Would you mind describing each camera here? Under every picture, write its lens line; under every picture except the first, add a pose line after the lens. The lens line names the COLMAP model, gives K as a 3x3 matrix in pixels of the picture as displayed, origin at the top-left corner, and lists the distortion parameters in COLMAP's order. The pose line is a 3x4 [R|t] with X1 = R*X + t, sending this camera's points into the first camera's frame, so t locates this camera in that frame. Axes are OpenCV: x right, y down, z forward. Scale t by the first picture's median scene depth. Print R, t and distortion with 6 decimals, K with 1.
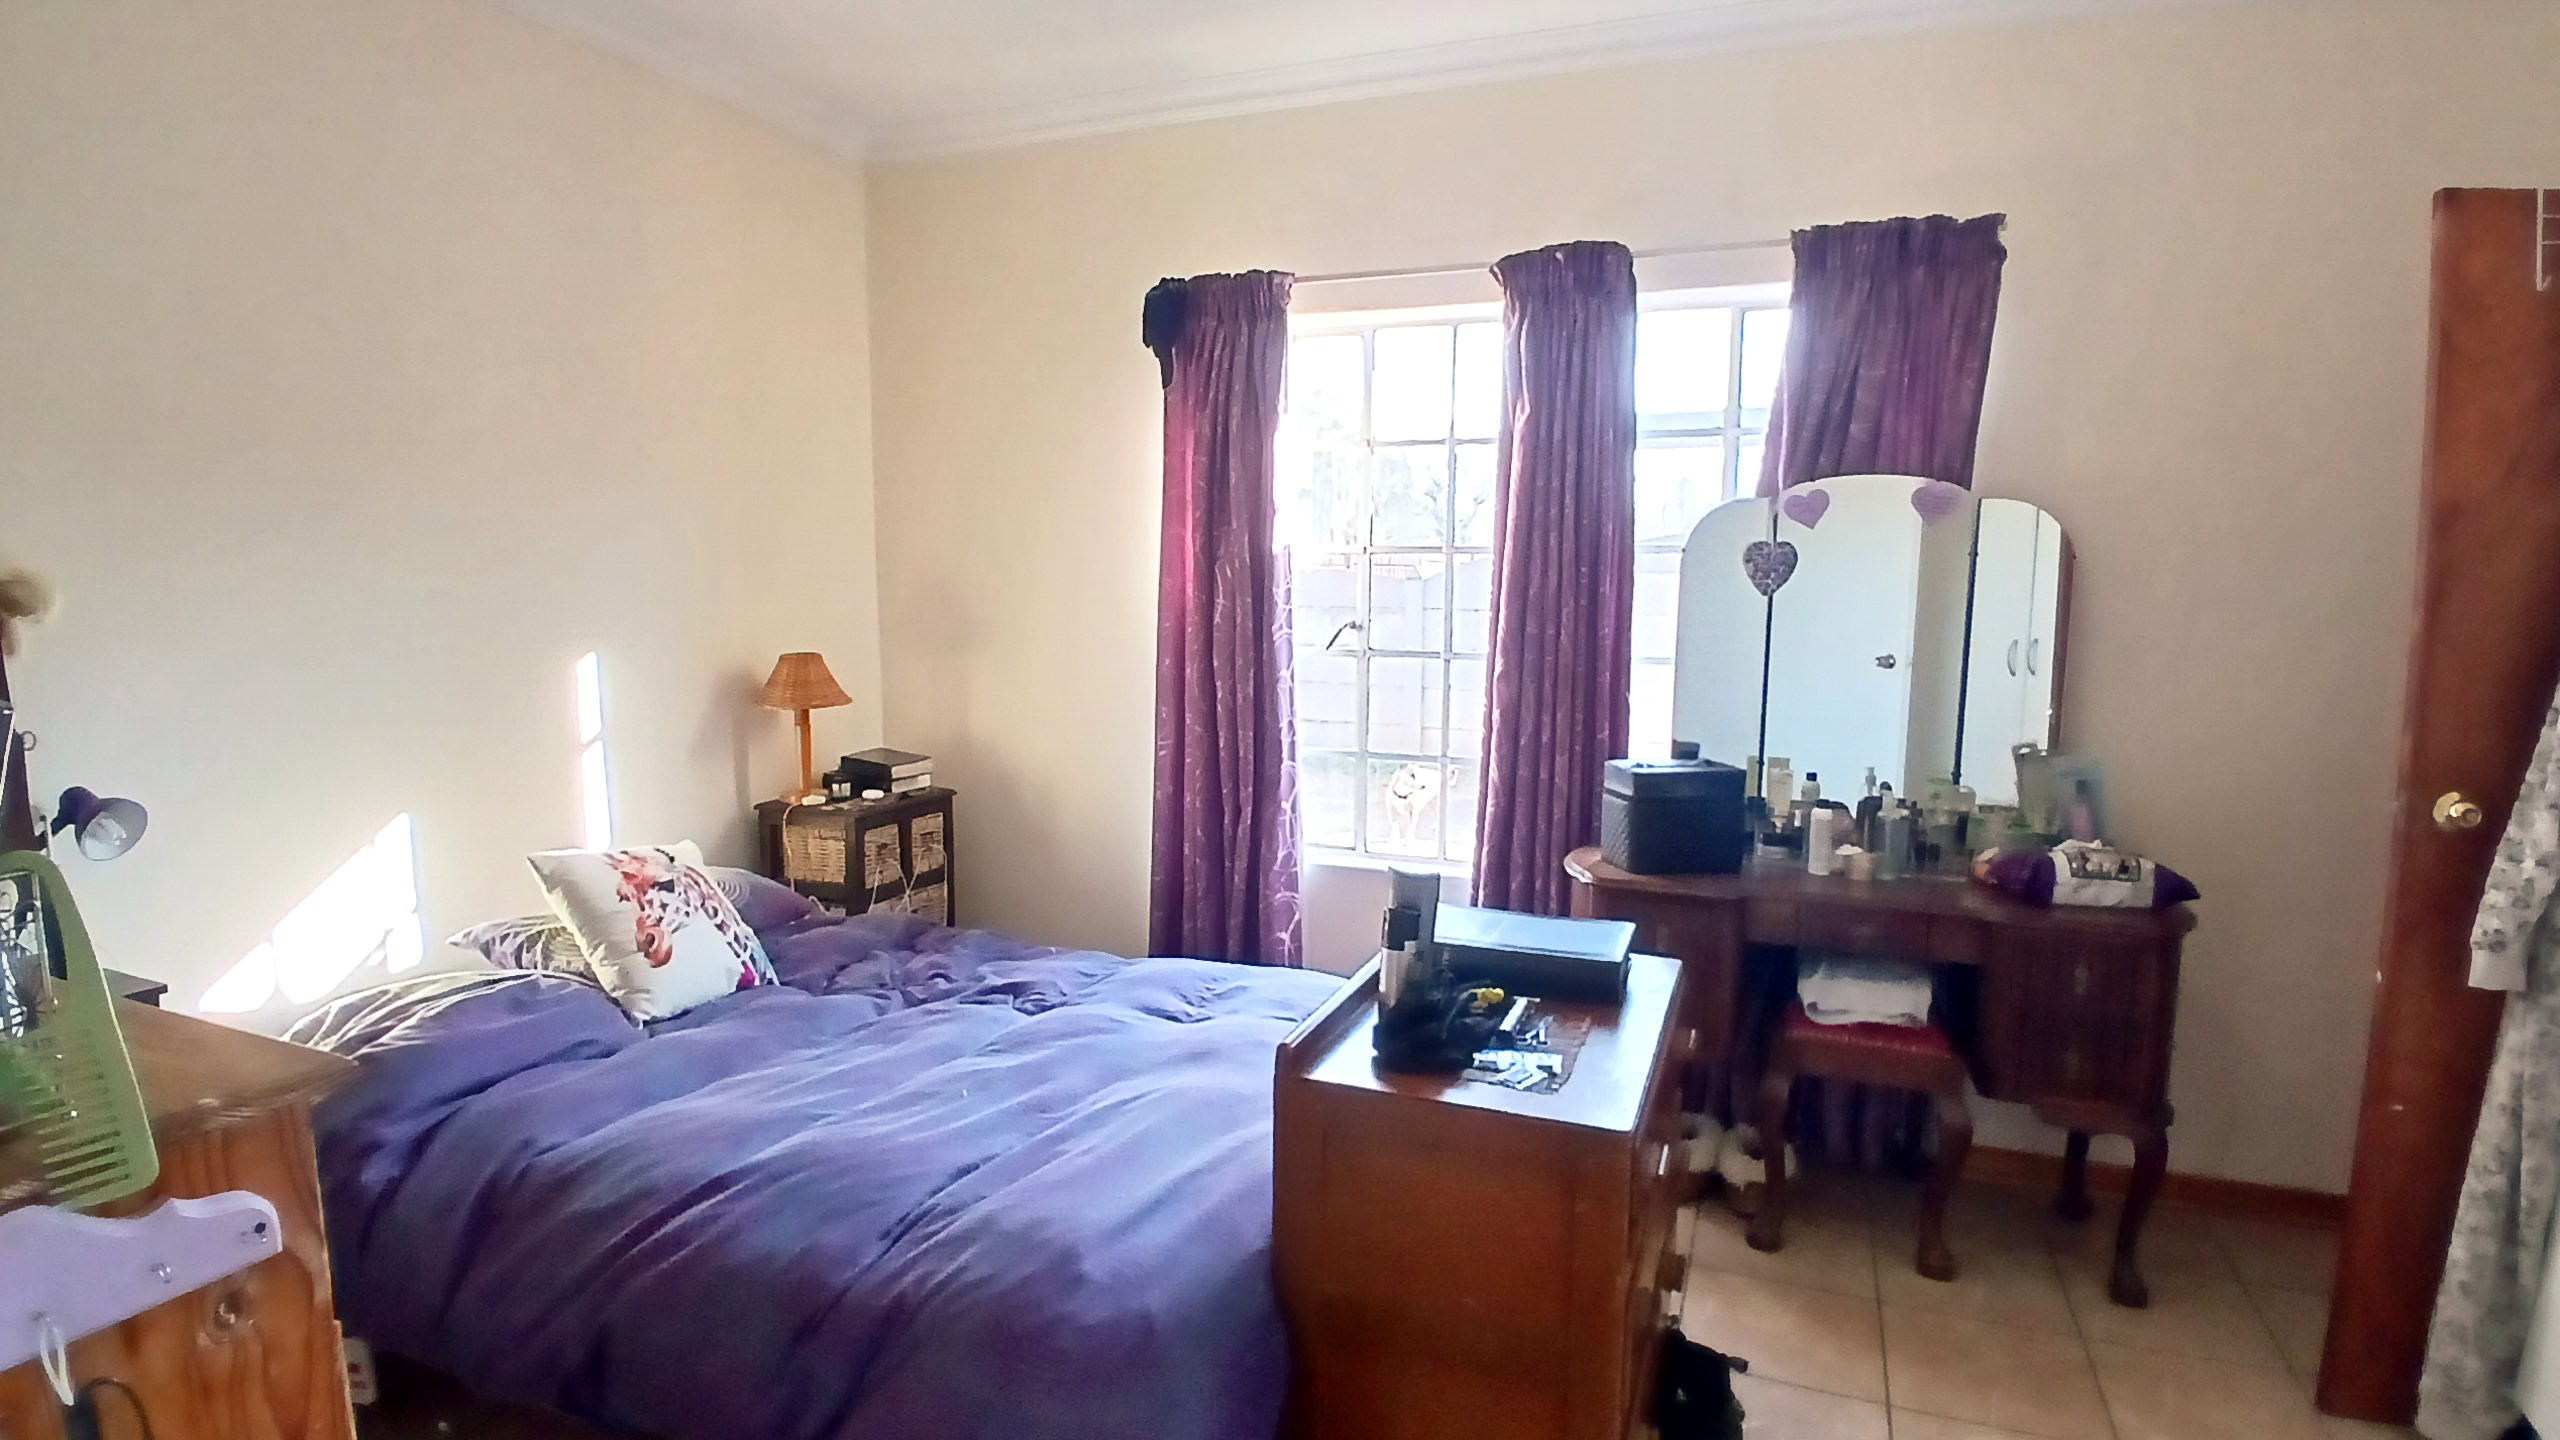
lens RADIAL K [[1288.9, 0, 1280.3], [0, 1288.9, 726.0], [0, 0, 1]] dist [0.018707, -0.060140]
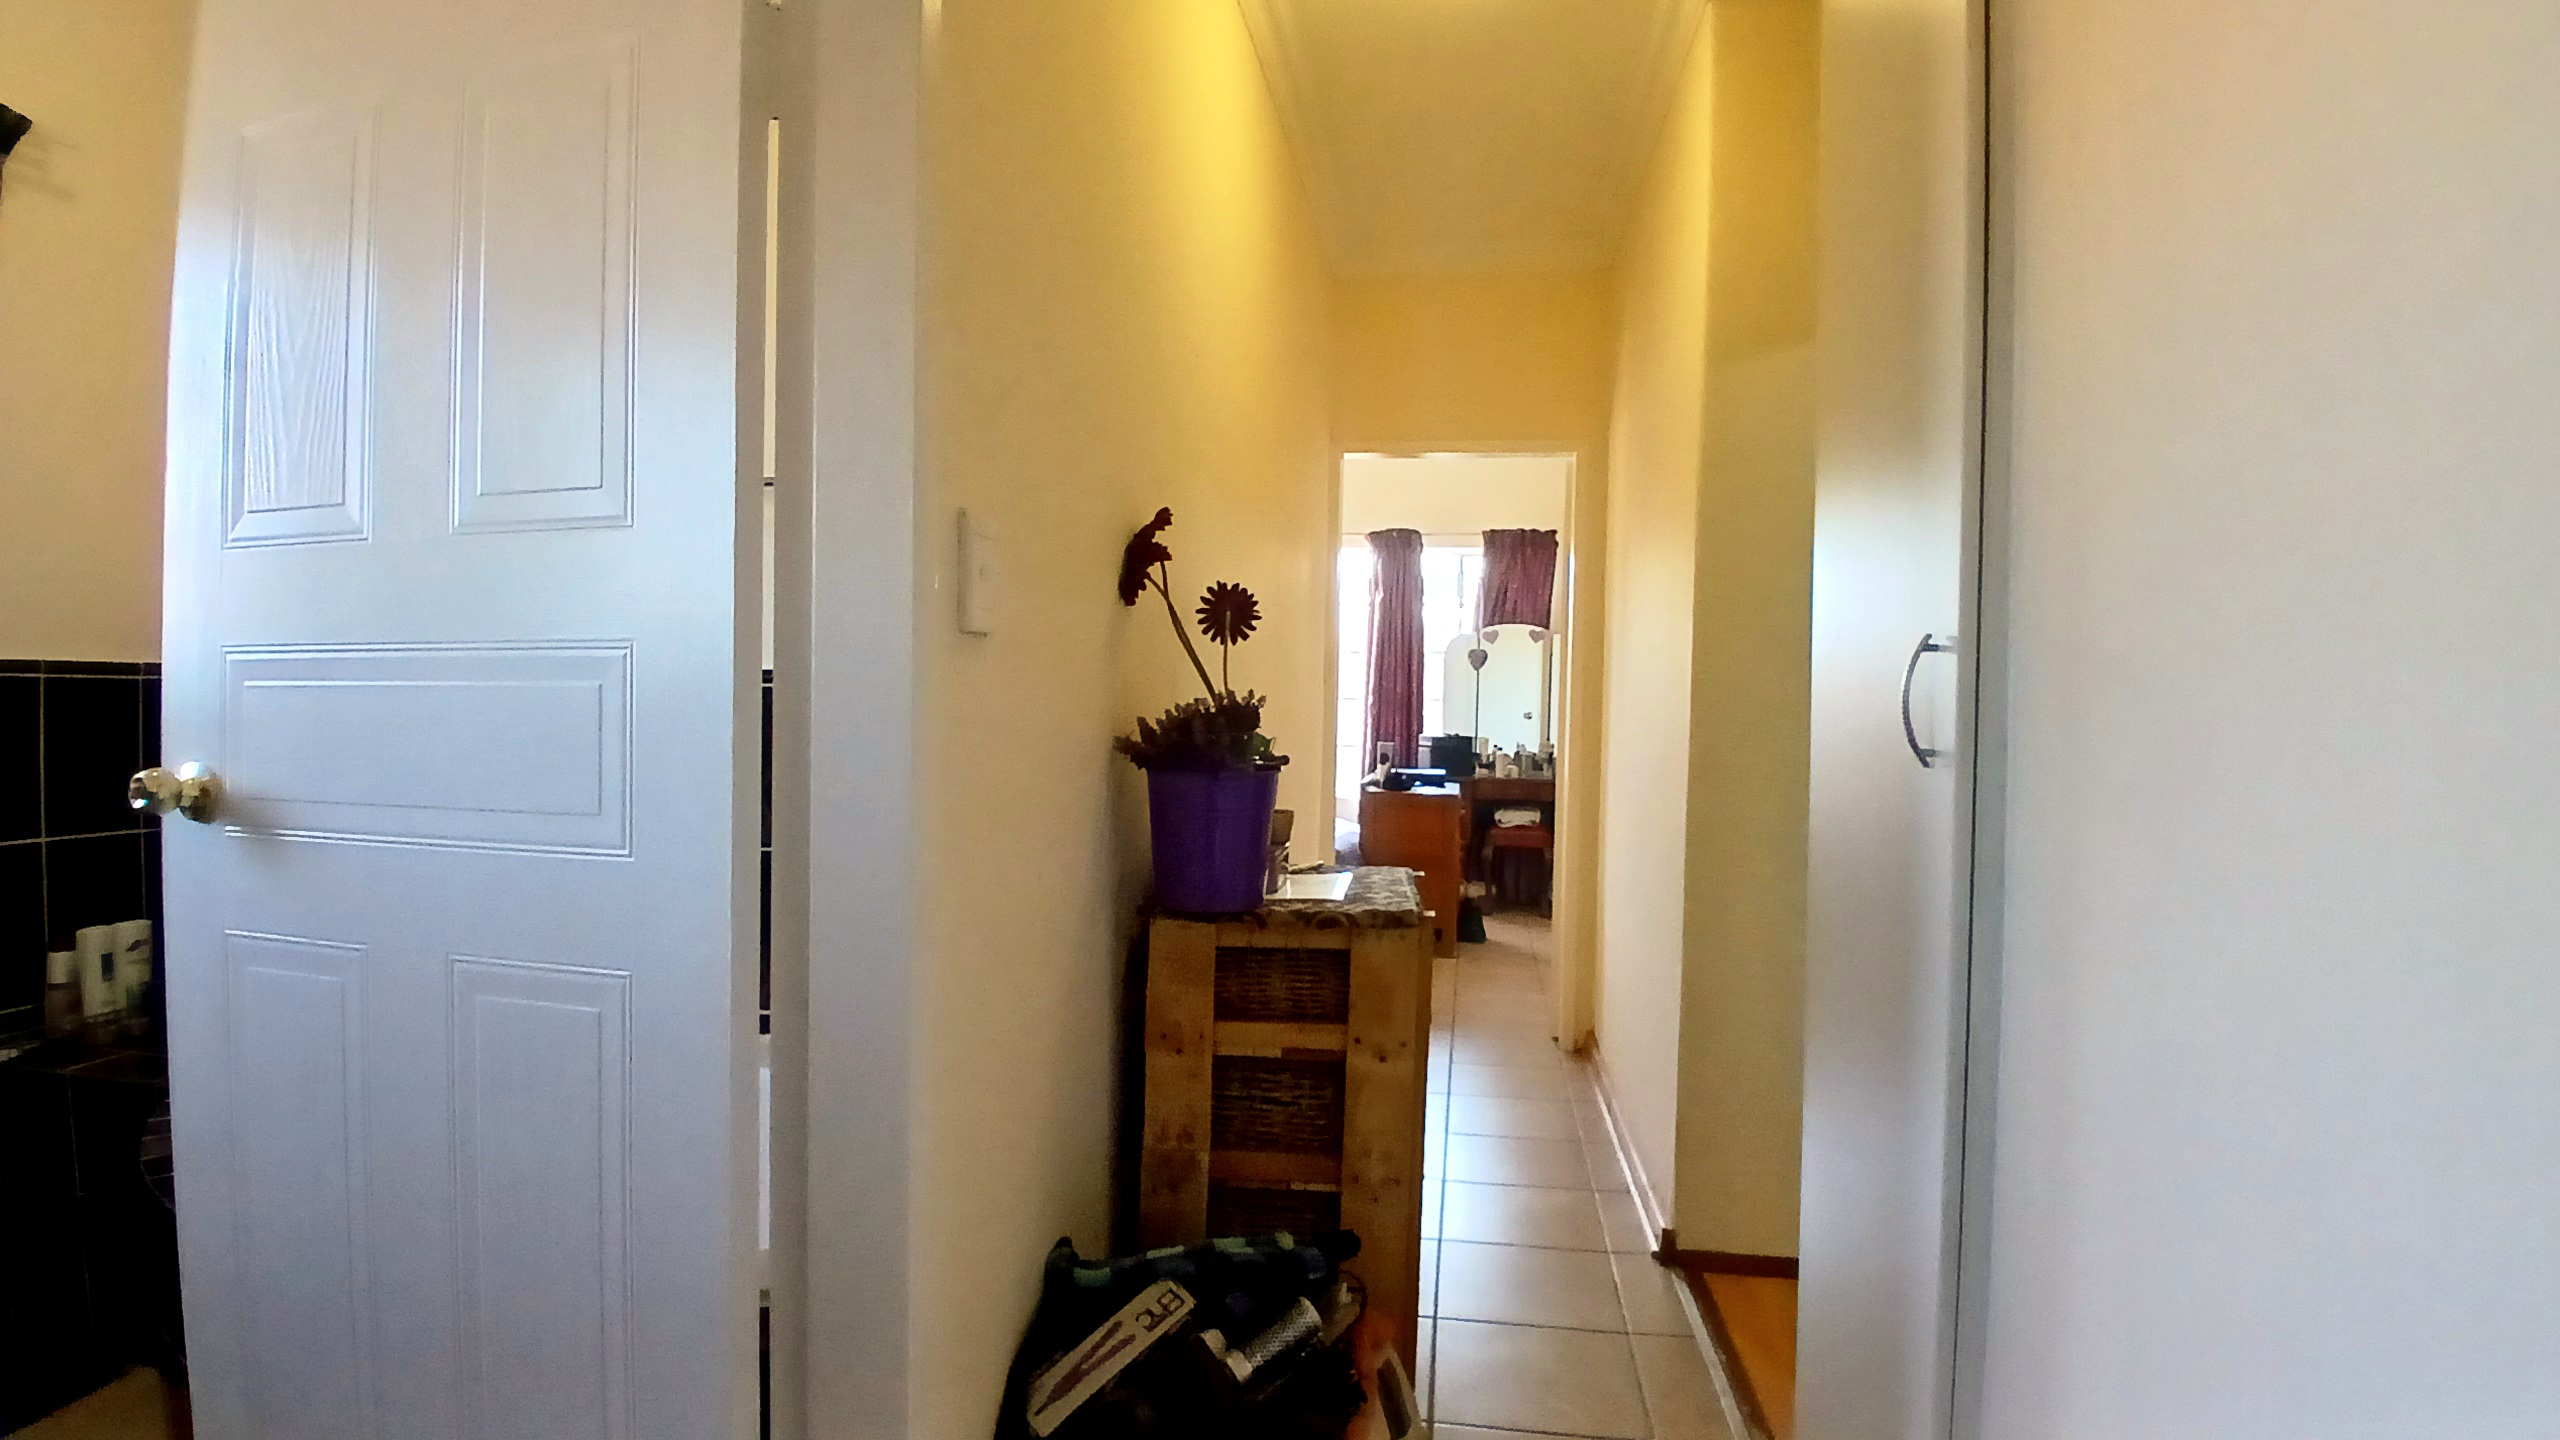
lens RADIAL K [[1288.9, 0, 1280.3], [0, 1288.9, 726.0], [0, 0, 1]] dist [0.018707, -0.060140]
pose [[0.973221, 0.006668, 0.229774, -0.587696], [0.016961, 0.994772, -0.100706, 0.259647], [-0.229244, 0.101907, 0.968020, -1.367333]]
